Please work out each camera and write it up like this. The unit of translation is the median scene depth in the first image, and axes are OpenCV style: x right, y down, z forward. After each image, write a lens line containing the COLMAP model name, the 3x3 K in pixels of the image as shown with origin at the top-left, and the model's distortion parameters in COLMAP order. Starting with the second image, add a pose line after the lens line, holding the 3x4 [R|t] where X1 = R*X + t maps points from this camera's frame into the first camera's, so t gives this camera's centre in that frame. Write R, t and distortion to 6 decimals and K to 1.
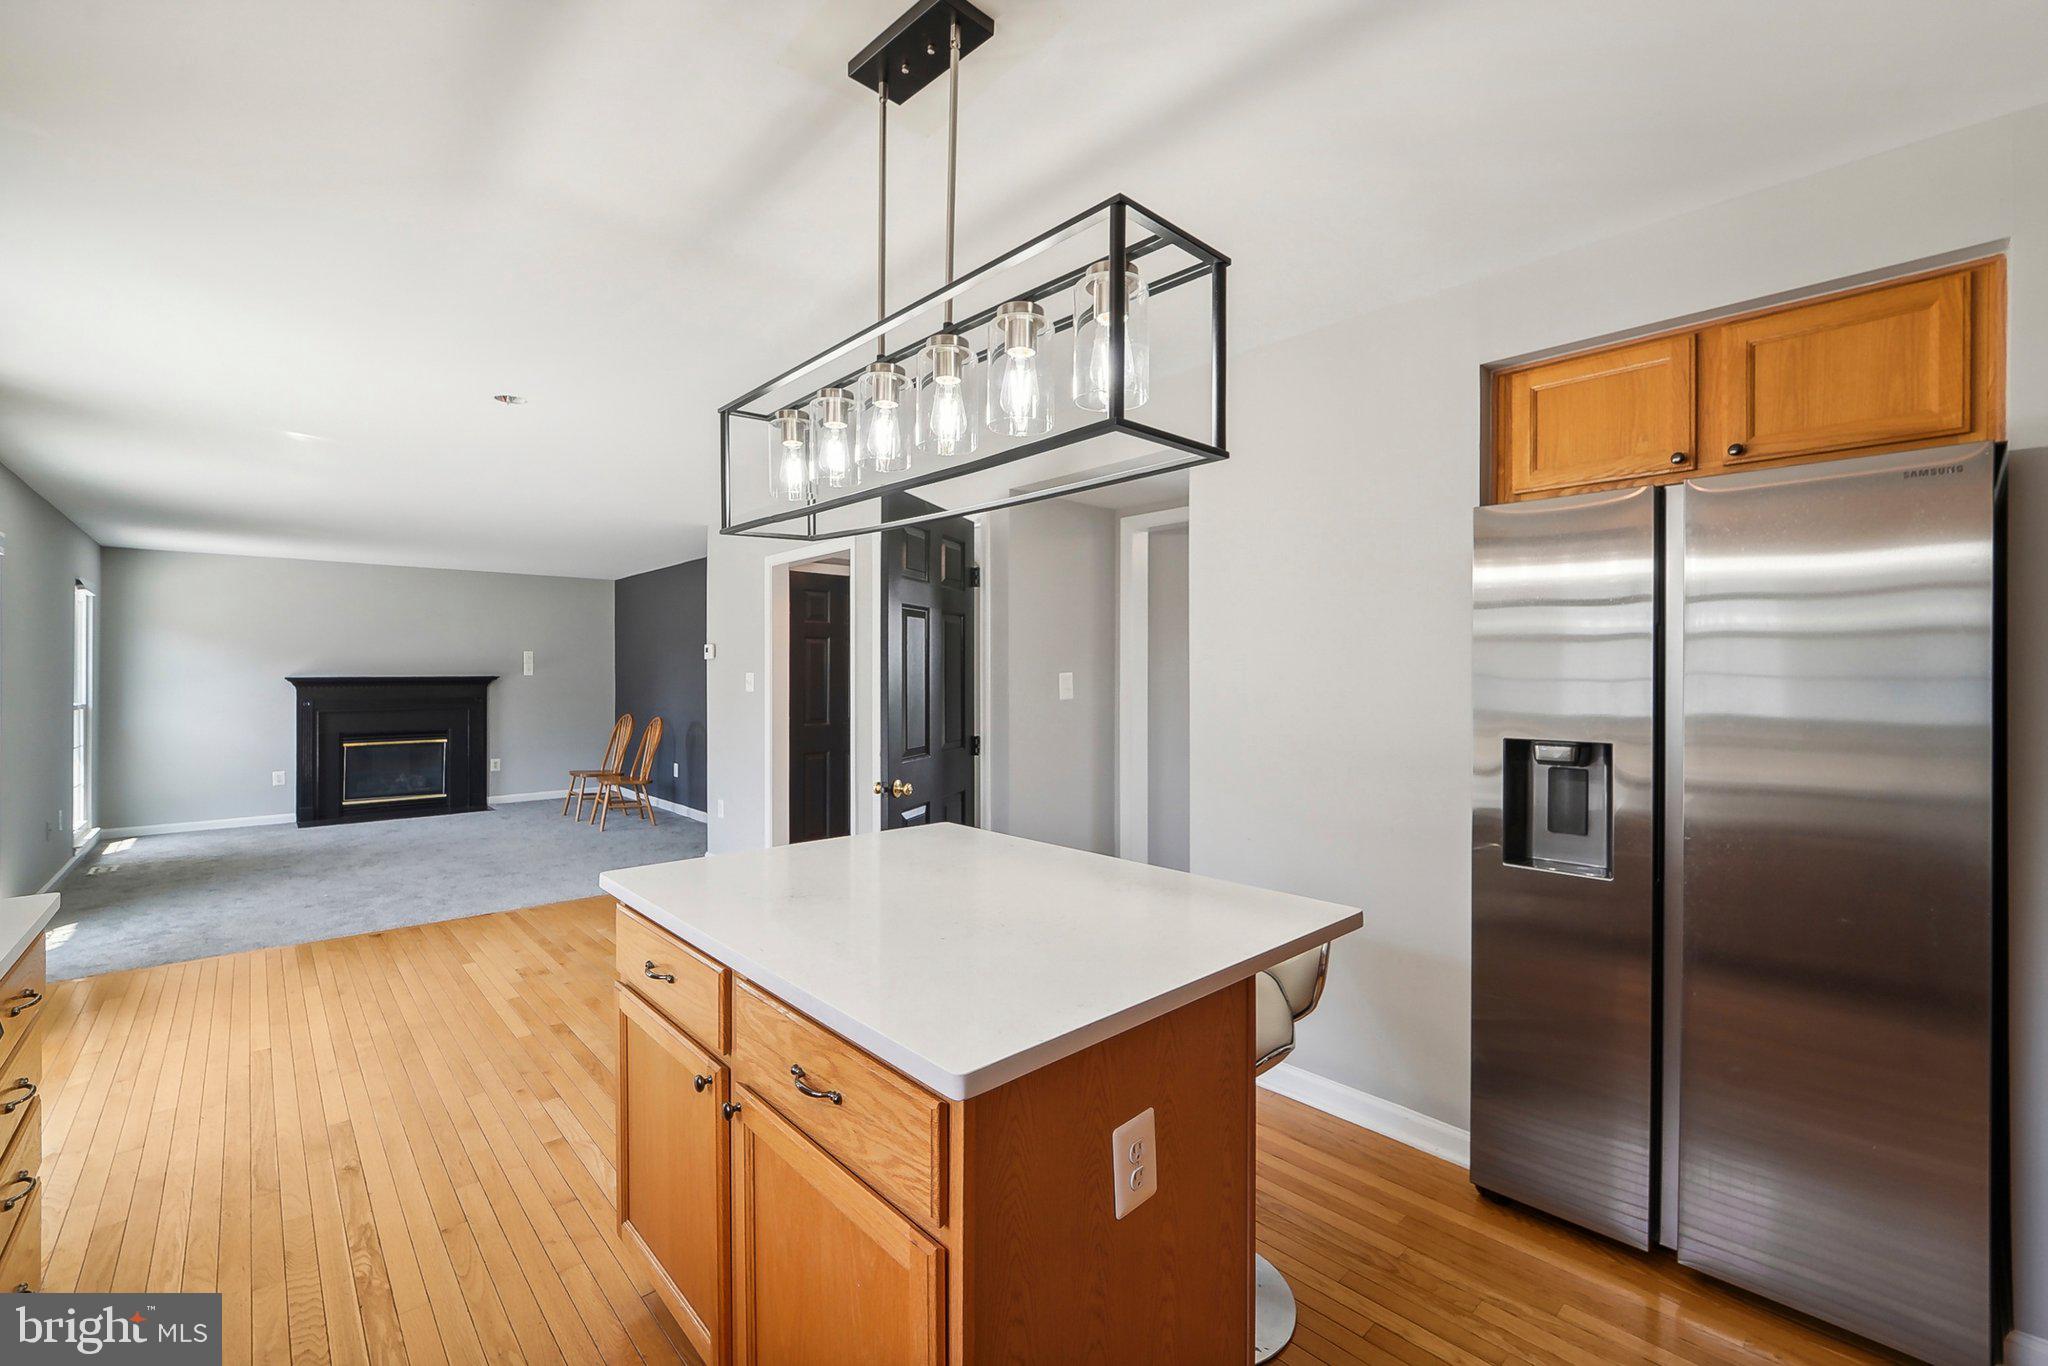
lens RADIAL K [[850.9, 0, 1033.5], [0, 850.9, 669.0], [0, 0, 1]] dist [-0.013332, -0.000921]
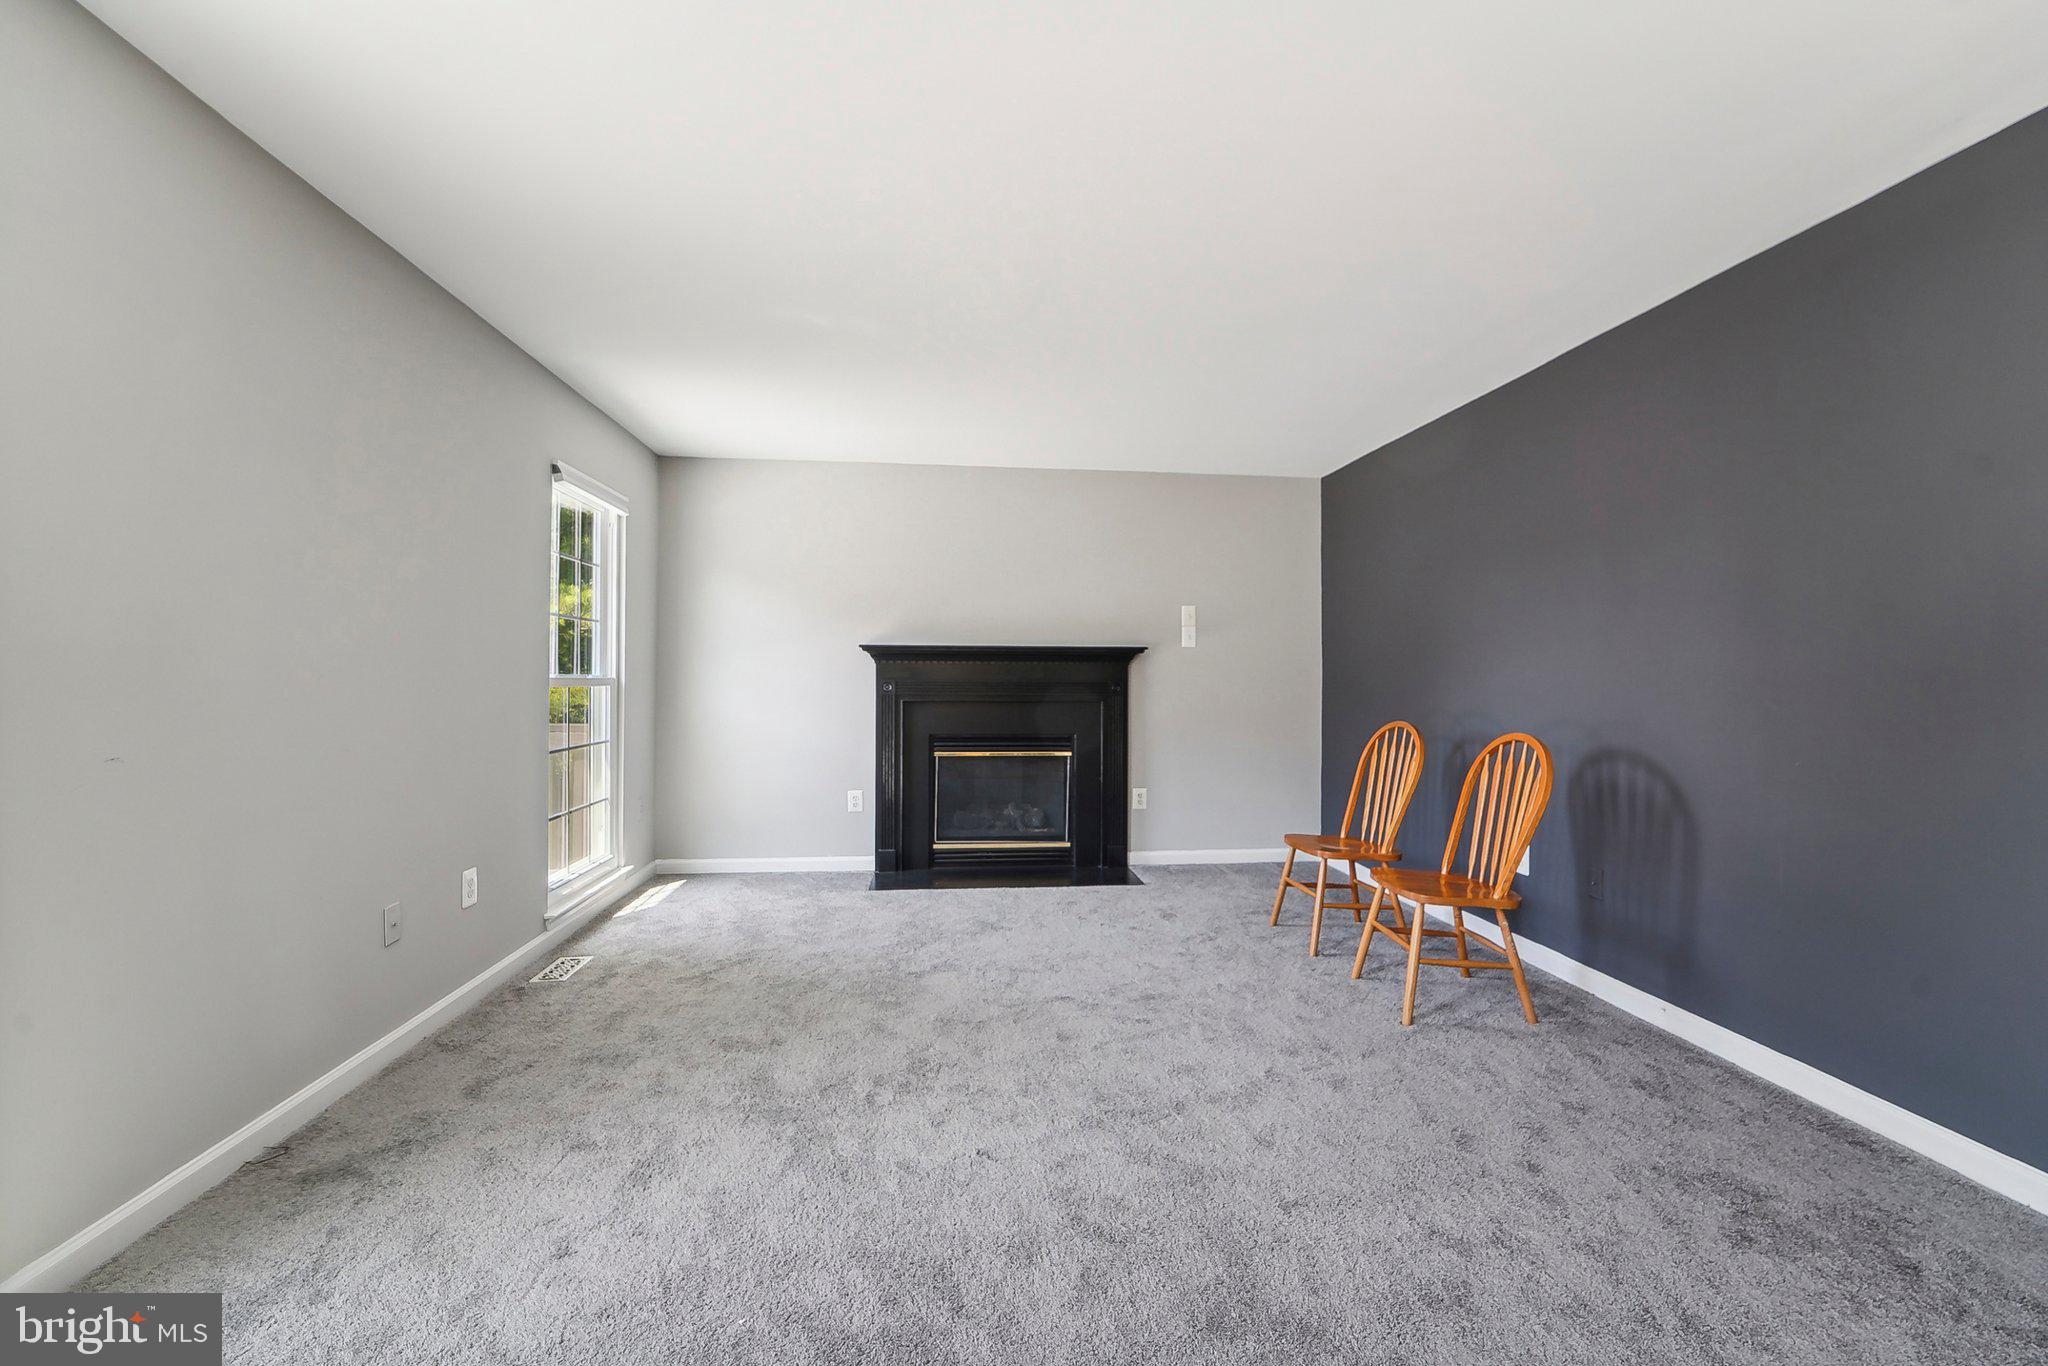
lens RADIAL K [[850.9, 0, 1040.9], [0, 850.9, 649.2], [0, 0, 1]] dist [-0.013332, -0.000921]
pose [[0.804079, -0.012063, -0.594400, -0.393776], [-0.003961, 0.999663, -0.025645, 0.029171], [0.594509, 0.022974, 0.803760, 0.559897]]
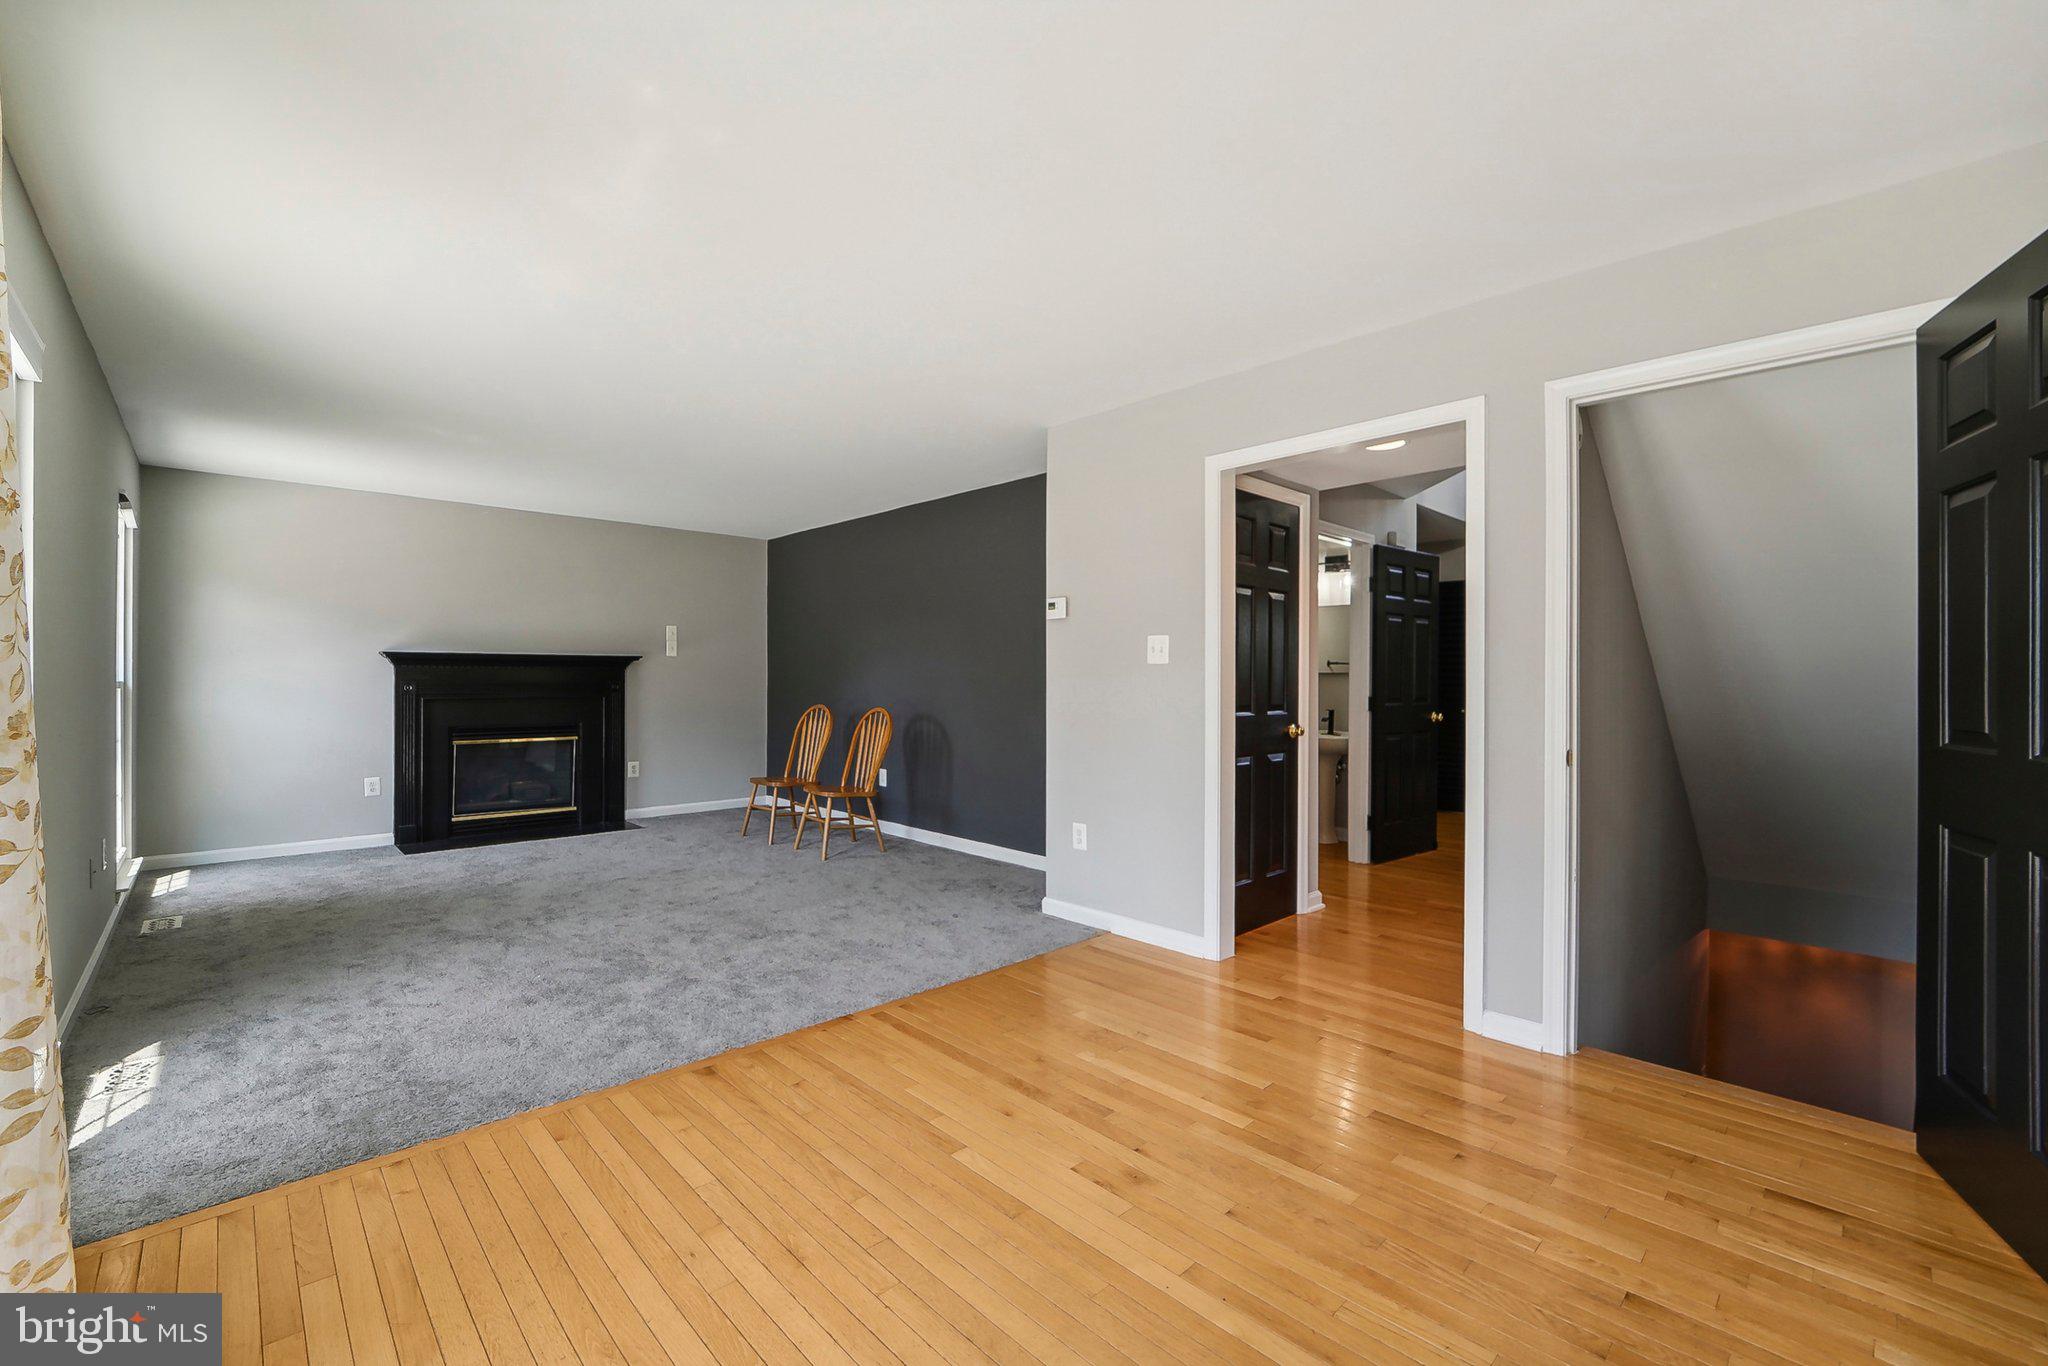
lens RADIAL K [[850.9, 0, 1027.5], [0, 850.9, 680.2], [0, 0, 1]] dist [-0.013332, -0.000921]
pose [[0.999910, 0.005613, 0.012175, -0.325305], [-0.005708, 0.999953, 0.007787, 0.025951], [-0.012131, -0.007856, 0.999896, 0.243035]]
